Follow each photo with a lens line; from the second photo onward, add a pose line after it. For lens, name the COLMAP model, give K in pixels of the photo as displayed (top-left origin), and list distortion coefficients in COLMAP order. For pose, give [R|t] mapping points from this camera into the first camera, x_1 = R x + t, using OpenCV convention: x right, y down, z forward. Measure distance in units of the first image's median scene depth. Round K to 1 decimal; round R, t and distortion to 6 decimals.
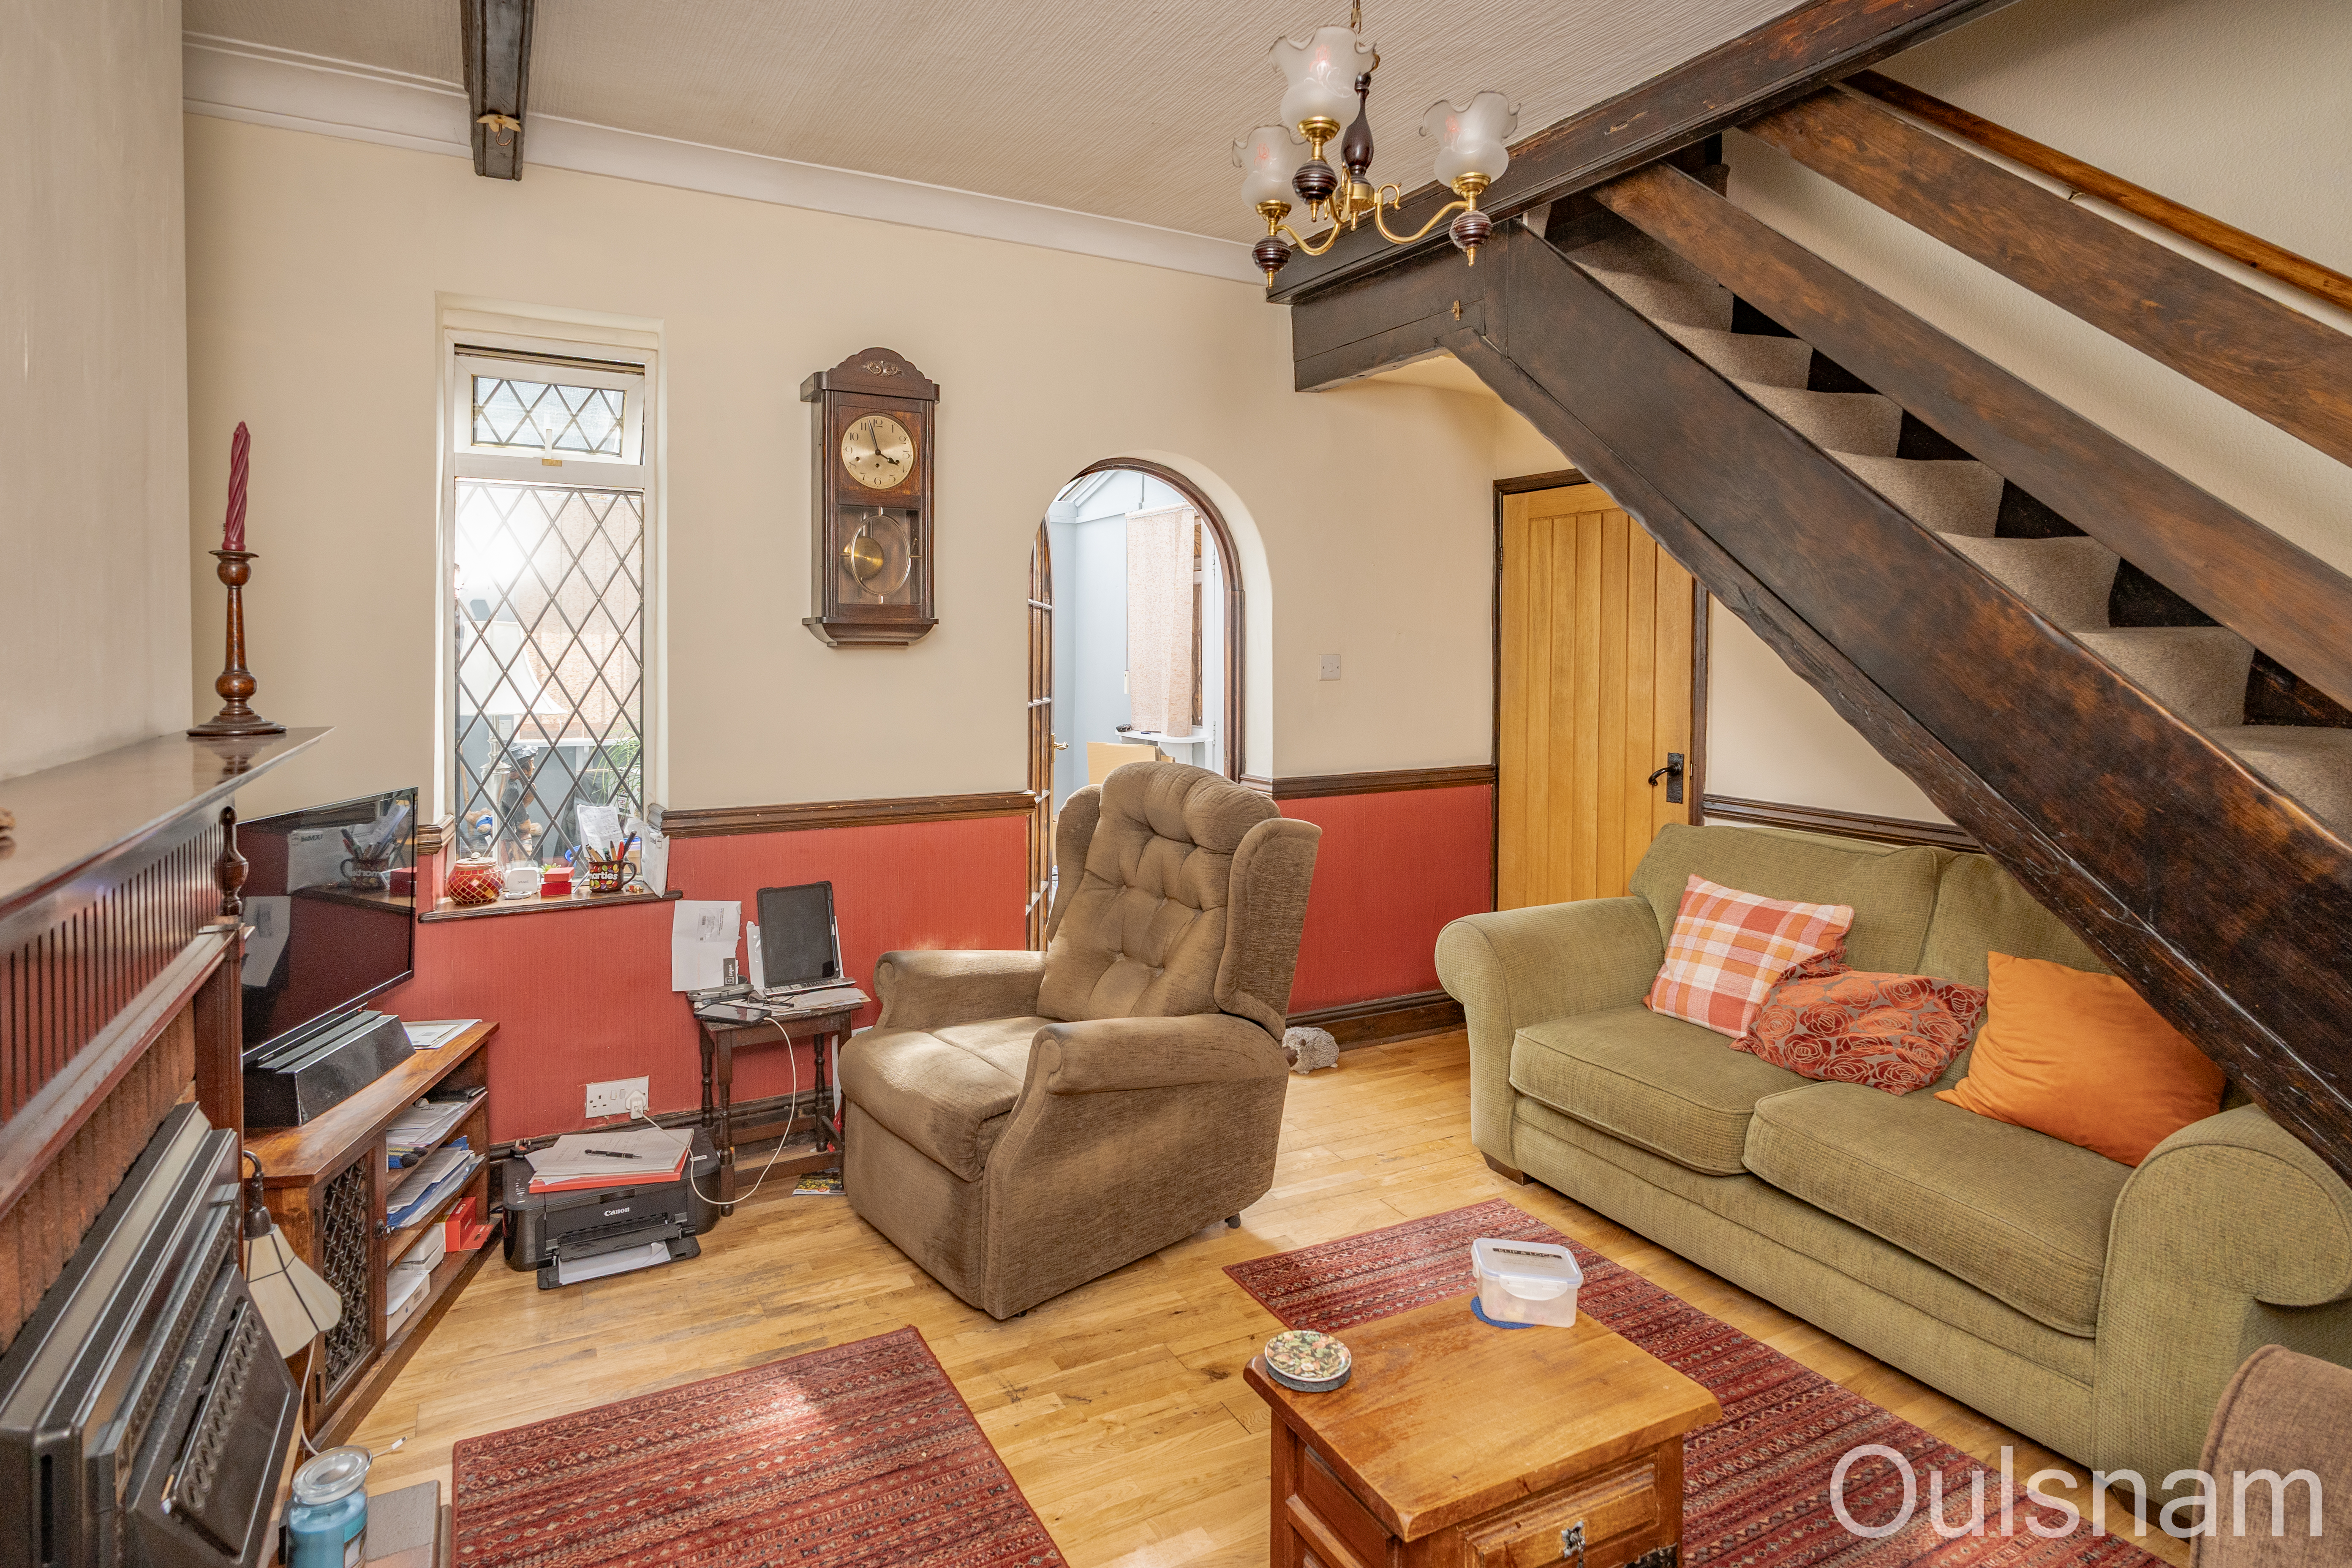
lens RADIAL K [[1241.8, 0, 1167.8], [0, 1241.8, 662.7], [0, 0, 1]] dist [-0.001244, -0.000521]
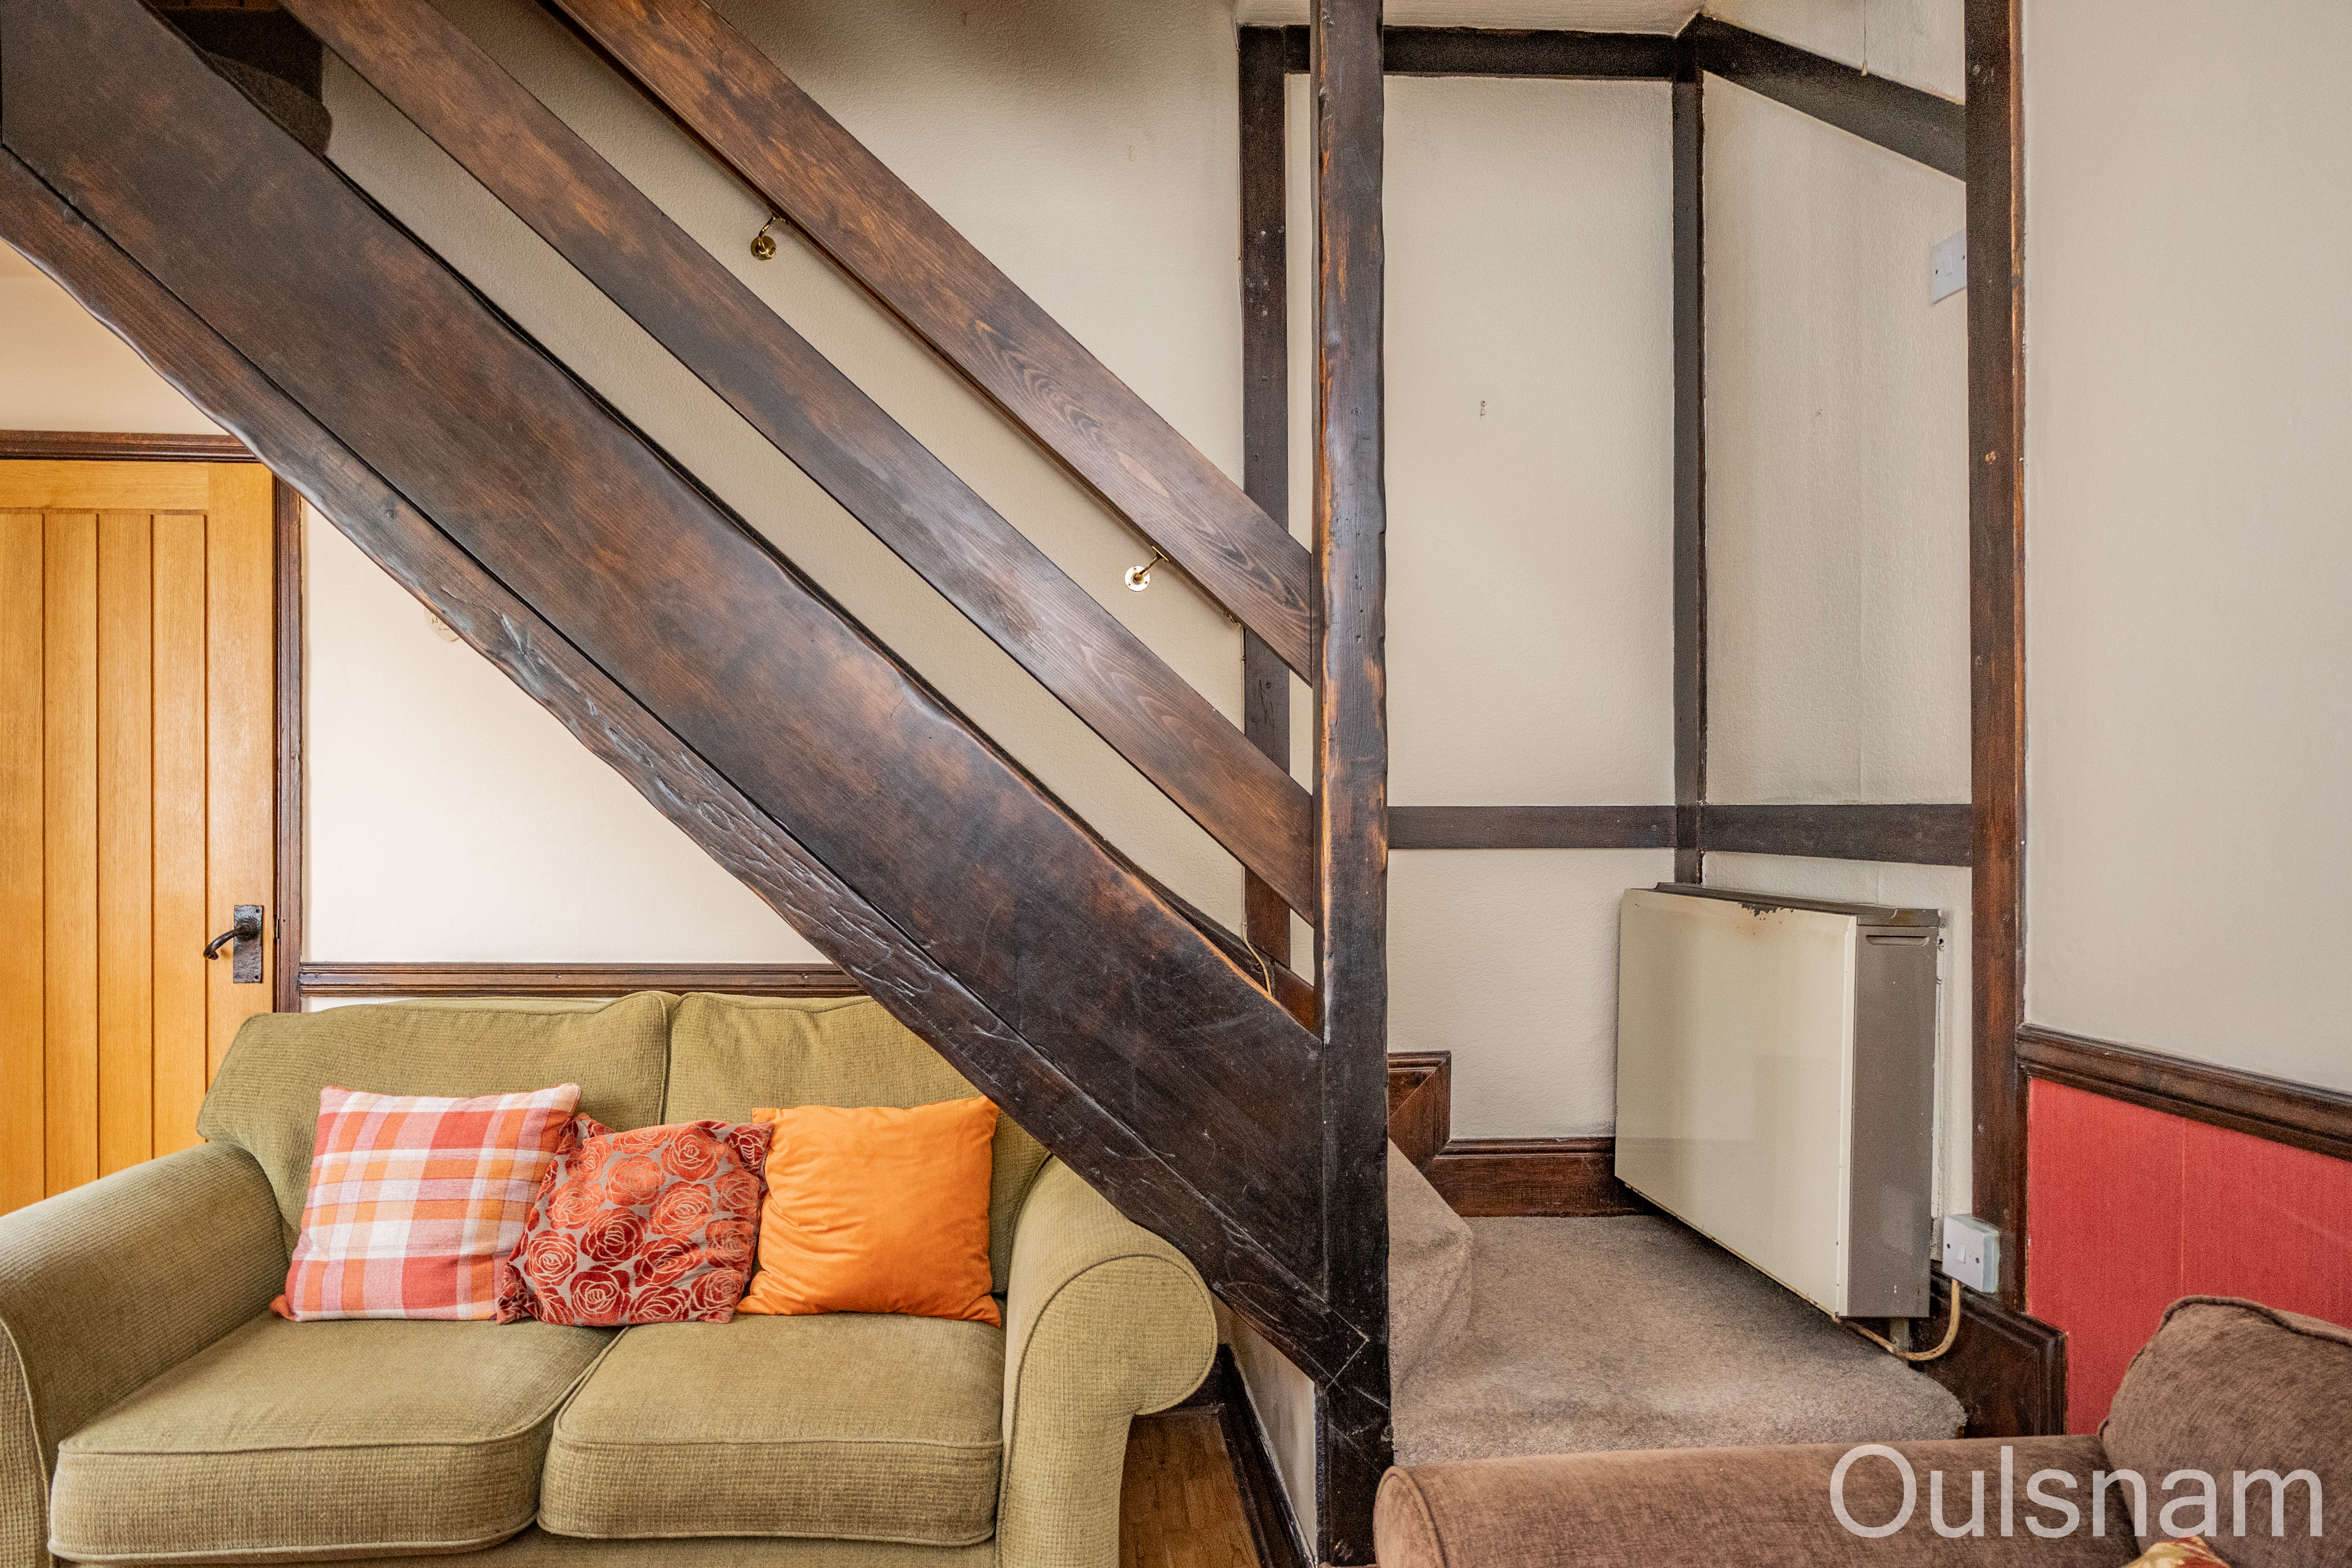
lens RADIAL K [[1433.1, 0, 1177.1], [0, 1433.1, 800.4], [0, 0, 1]] dist [0.003909, 0.002088]
pose [[0.462667, -0.010106, 0.886474, -0.035934], [0.016888, 0.999854, 0.002585, 0.034970], [-0.886371, 0.013775, 0.462770, 0.322898]]
